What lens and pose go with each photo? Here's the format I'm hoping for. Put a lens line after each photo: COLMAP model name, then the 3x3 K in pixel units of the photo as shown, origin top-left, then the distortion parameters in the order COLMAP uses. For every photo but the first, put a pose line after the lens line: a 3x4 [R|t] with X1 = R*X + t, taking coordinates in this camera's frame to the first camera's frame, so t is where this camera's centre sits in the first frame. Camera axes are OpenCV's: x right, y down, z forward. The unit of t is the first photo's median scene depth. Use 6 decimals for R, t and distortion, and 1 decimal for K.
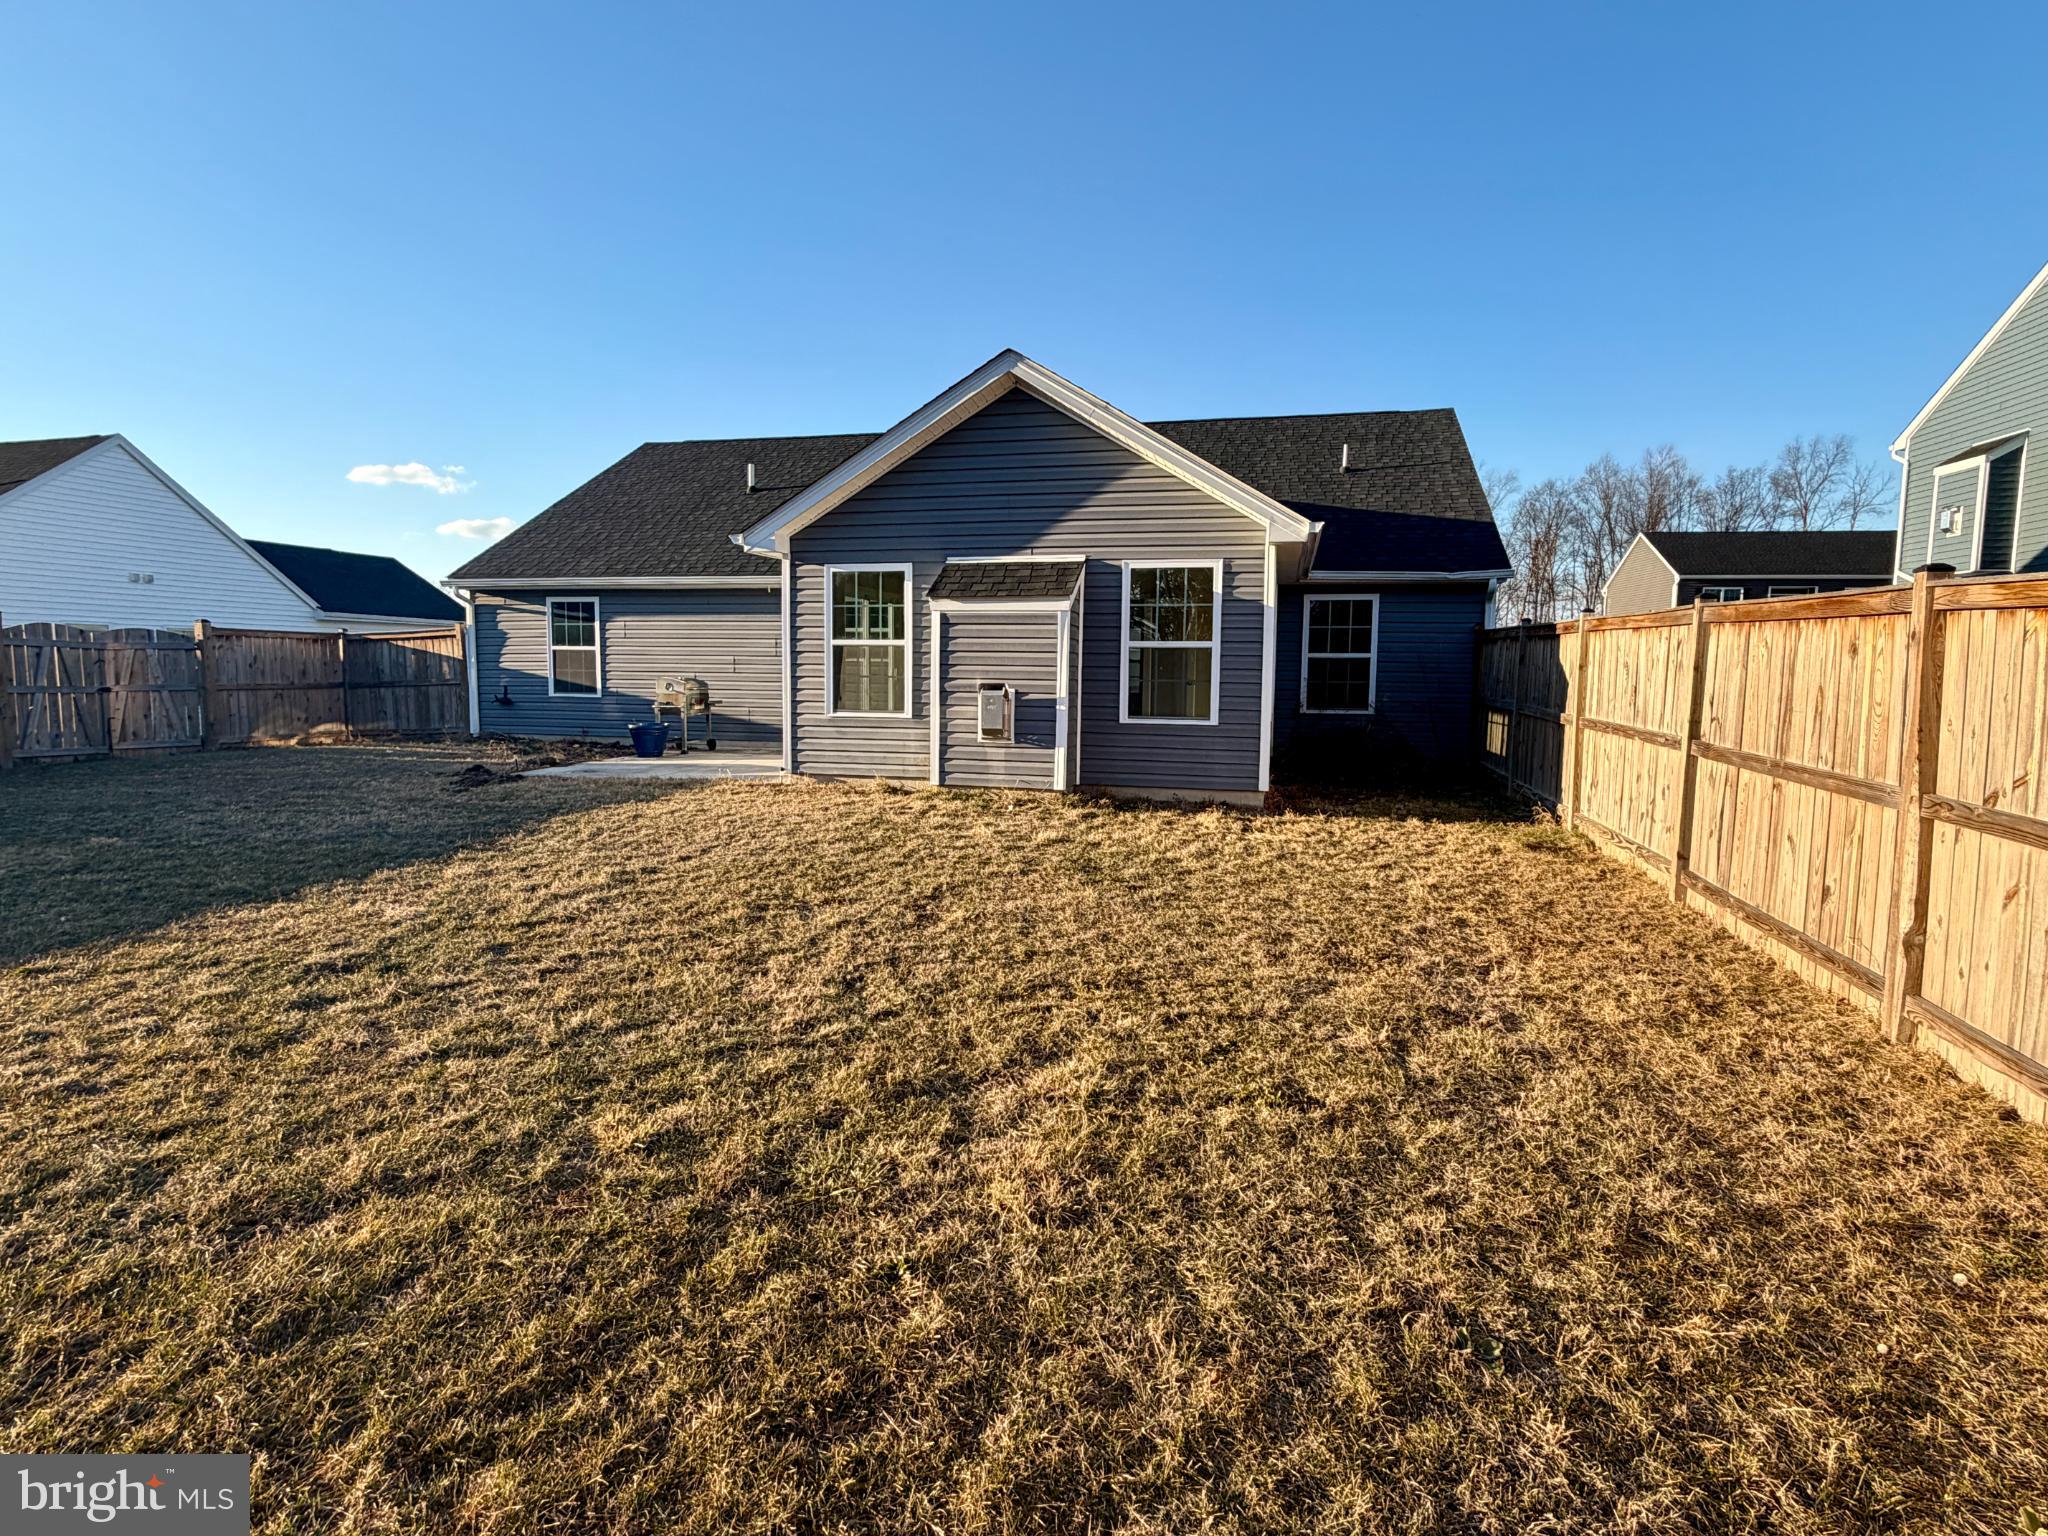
lens RADIAL K [[1041.1, 0, 1030.4], [0, 1041.1, 761.7], [0, 0, 1]] dist [0.000592, 0.000068]
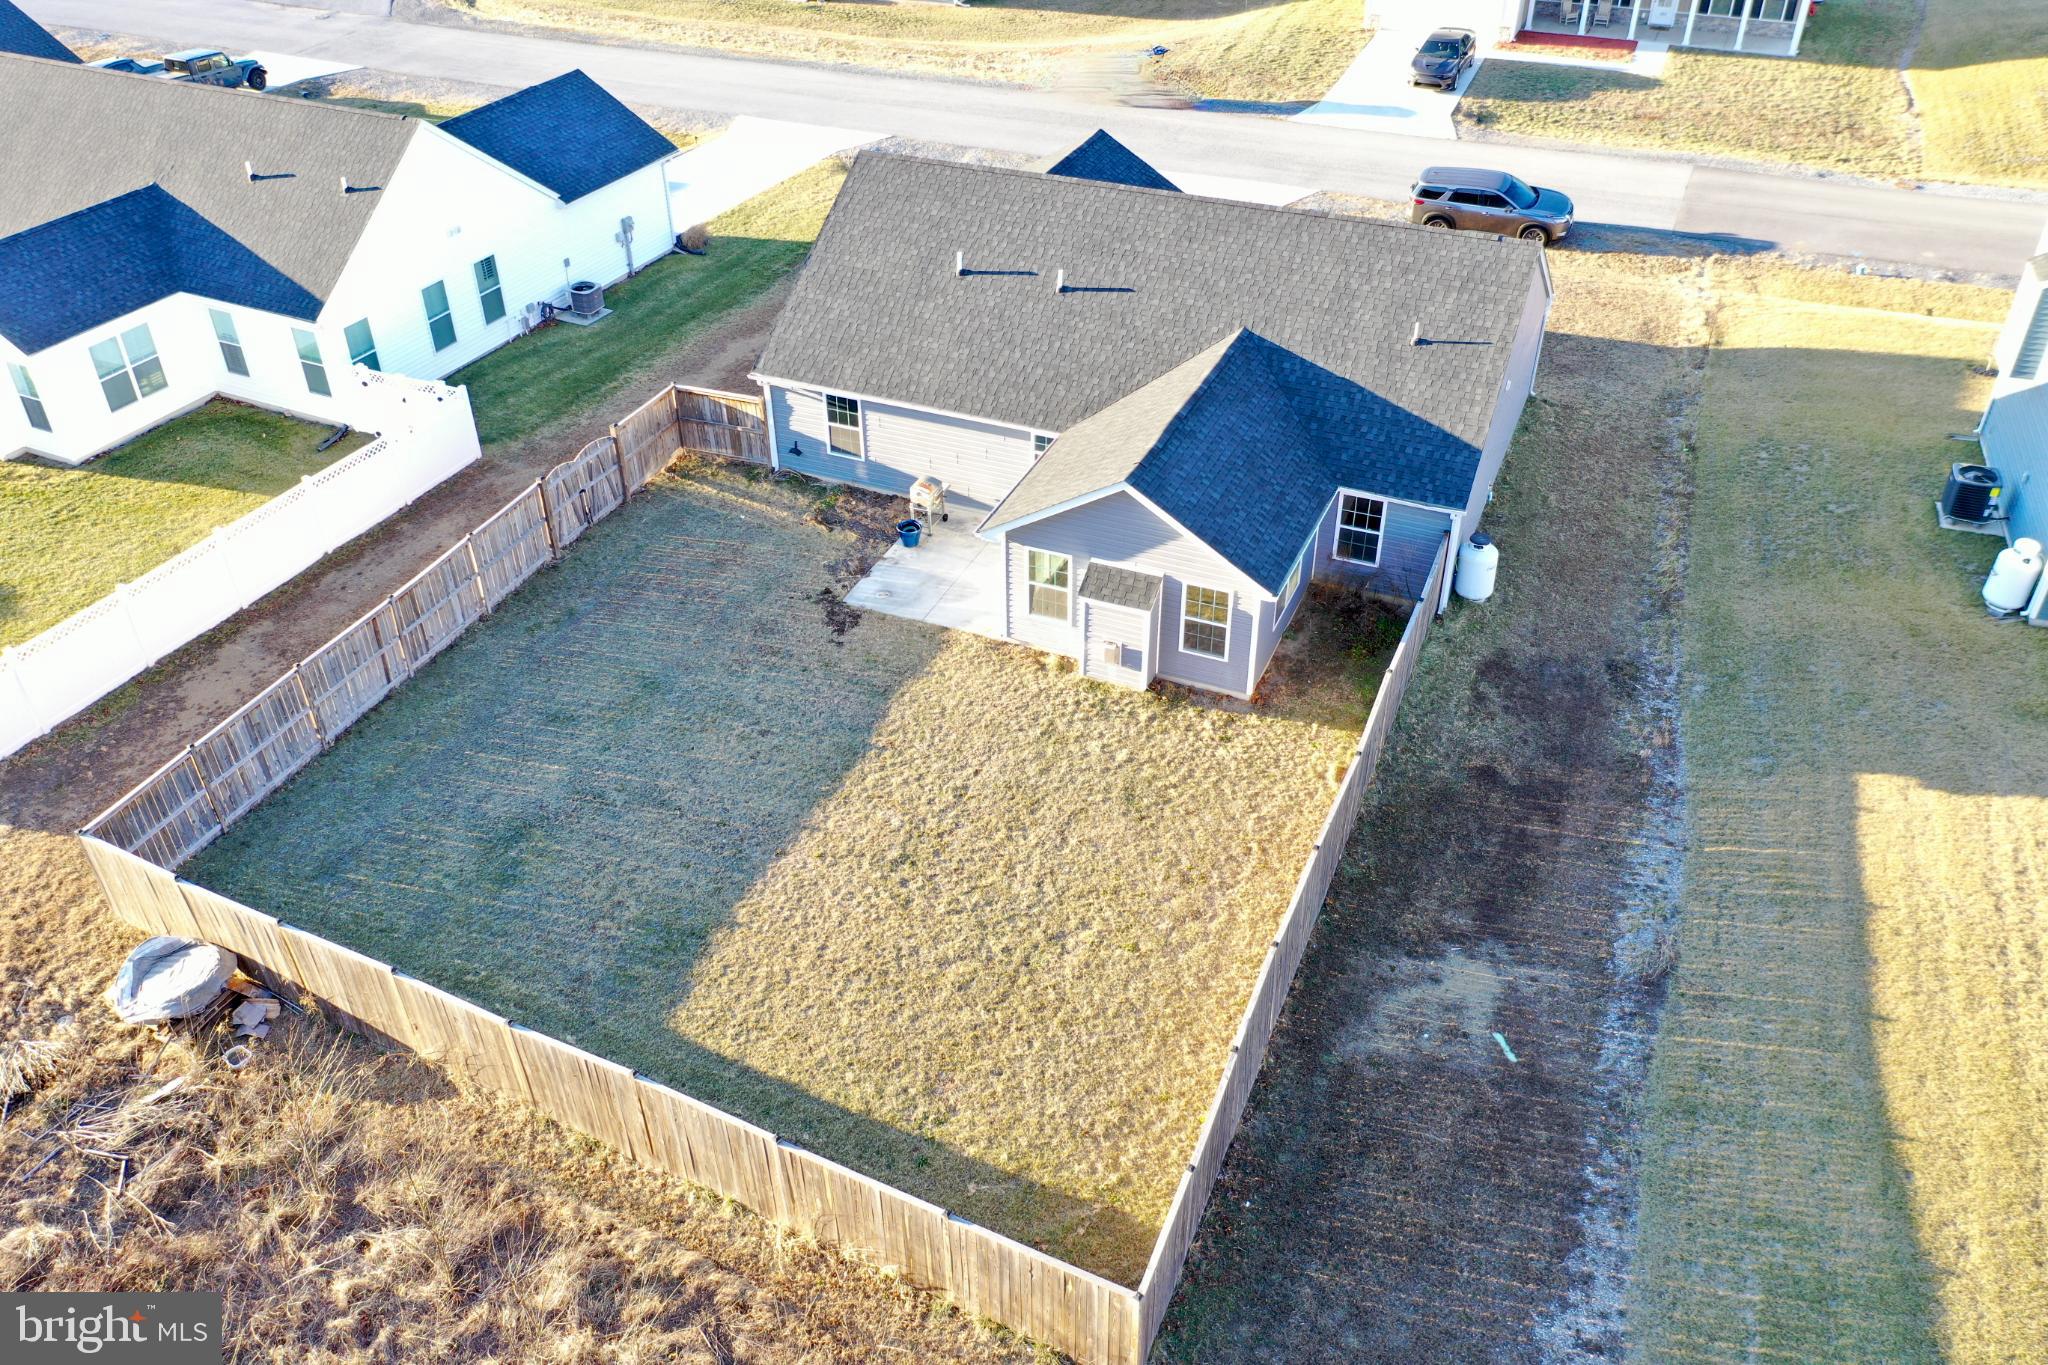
lens RADIAL K [[1640.6, 0, 1025.9], [0, 1640.6, 639.6], [0, 0, 1]] dist [-0.013497, -0.016550]
pose [[0.984556, 0.078326, -0.156570, 0.284826], [0.009689, 0.868585, 0.495445, -1.575445], [0.174801, -0.489311, 0.854412, -1.630405]]
